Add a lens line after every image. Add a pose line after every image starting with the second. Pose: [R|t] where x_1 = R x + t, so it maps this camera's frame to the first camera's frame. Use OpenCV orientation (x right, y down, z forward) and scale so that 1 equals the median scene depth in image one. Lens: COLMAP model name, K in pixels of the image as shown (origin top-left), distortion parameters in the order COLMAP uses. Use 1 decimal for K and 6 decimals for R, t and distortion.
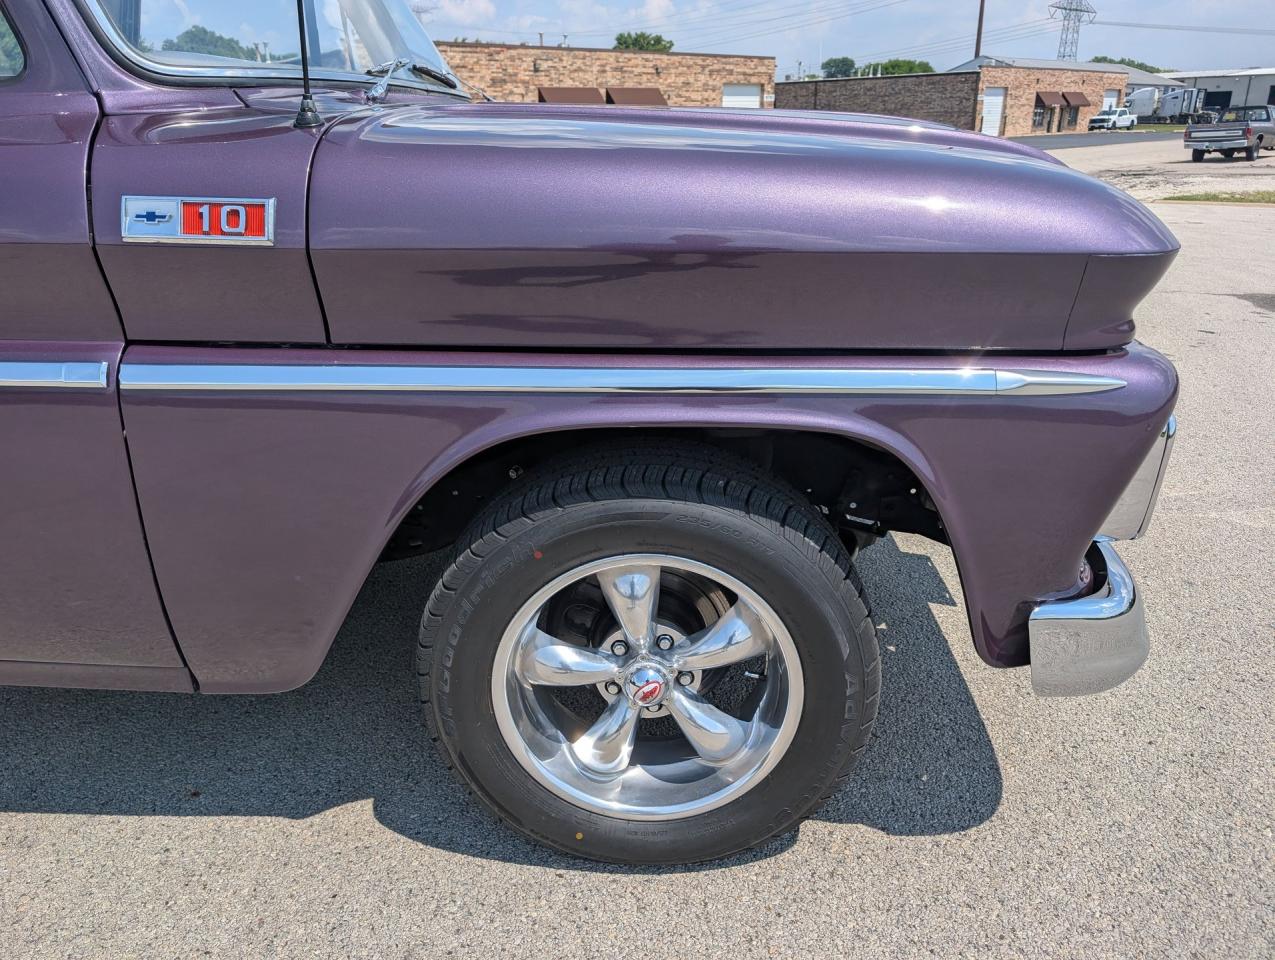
lens RADIAL K [[923.8, 0, 632.3], [0, 923.8, 476.5], [0, 0, 1]] dist [0.015604, -0.017536]
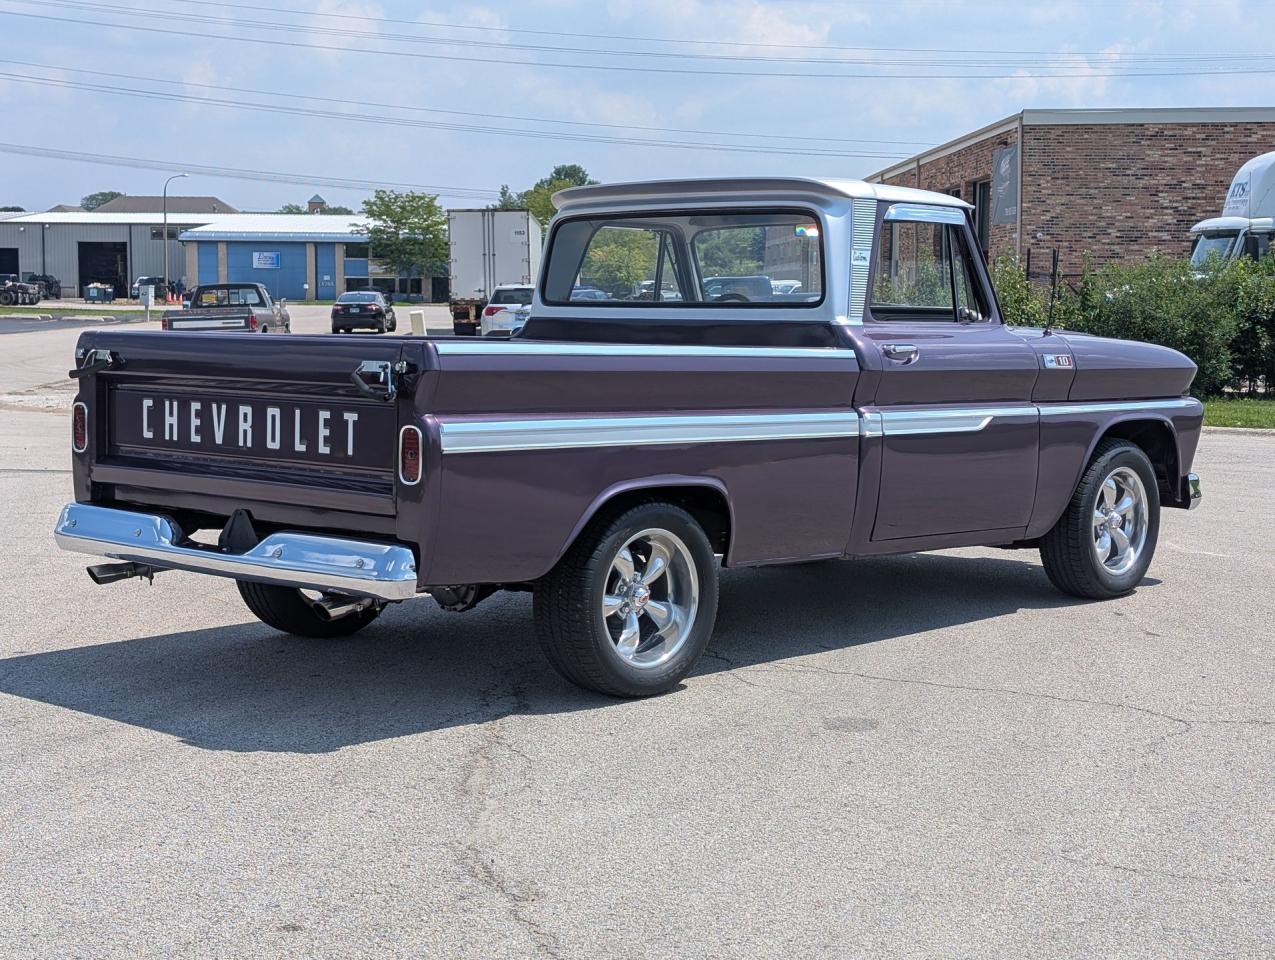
lens RADIAL K [[2067.8, 0, 638.8], [0, 2067.8, 473.7], [0, 0, 1]] dist [0.117918, 0.000000]
pose [[0.652092, -0.048141, 0.756610, -0.184765], [0.254896, 0.953807, -0.158996, 0.023500], [-0.714006, 0.296537, 0.634241, -0.065473]]
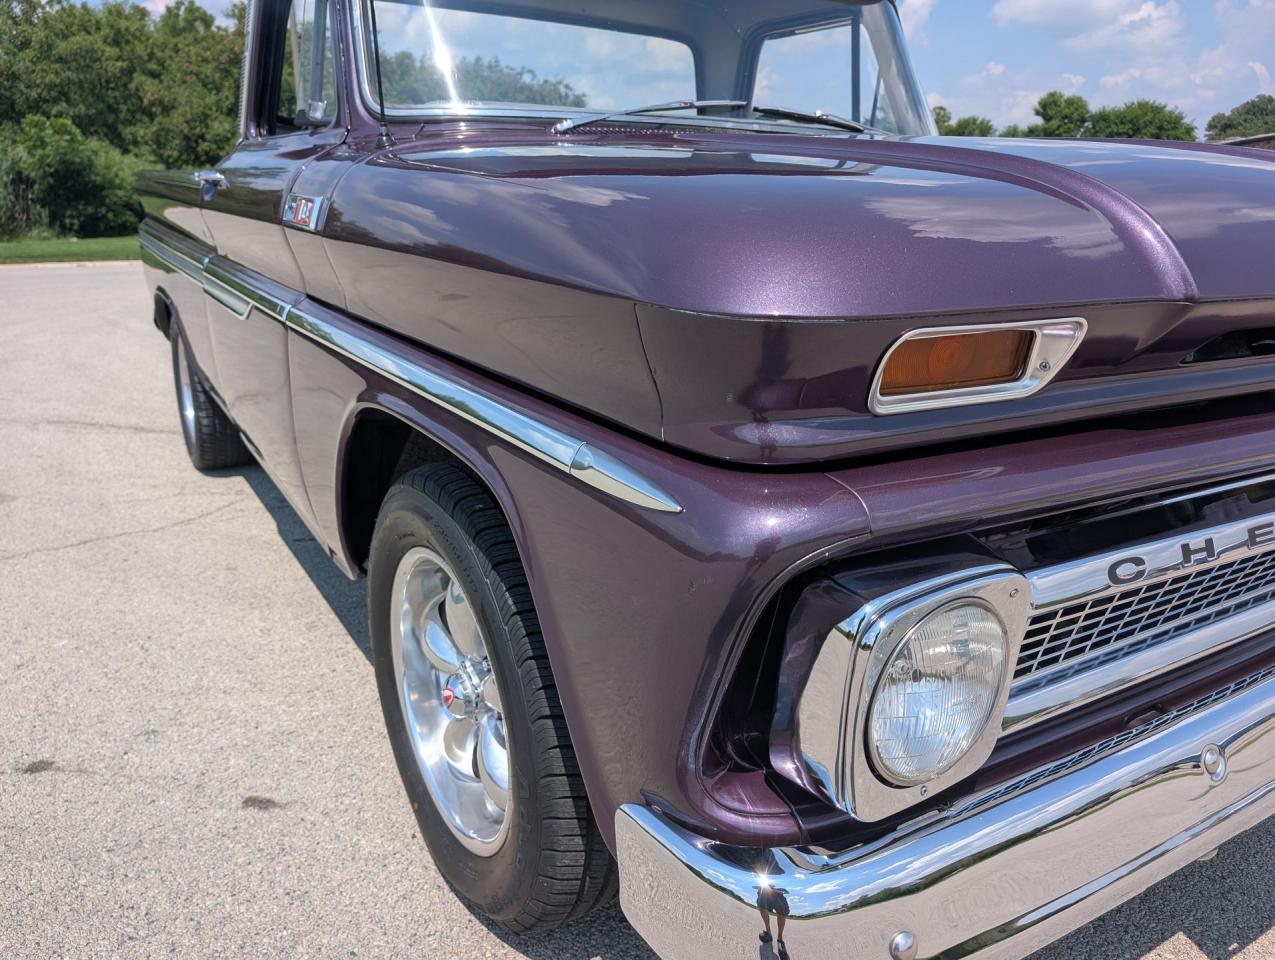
lens RADIAL K [[923.8, 0, 630.9], [0, 923.8, 485.3], [0, 0, 1]] dist [0.015604, -0.017536]
pose [[0.570847, 0.264441, -0.777306, 0.027238], [-0.314345, 0.944973, 0.090629, -0.004457], [0.758499, 0.192607, 0.622560, 0.015263]]
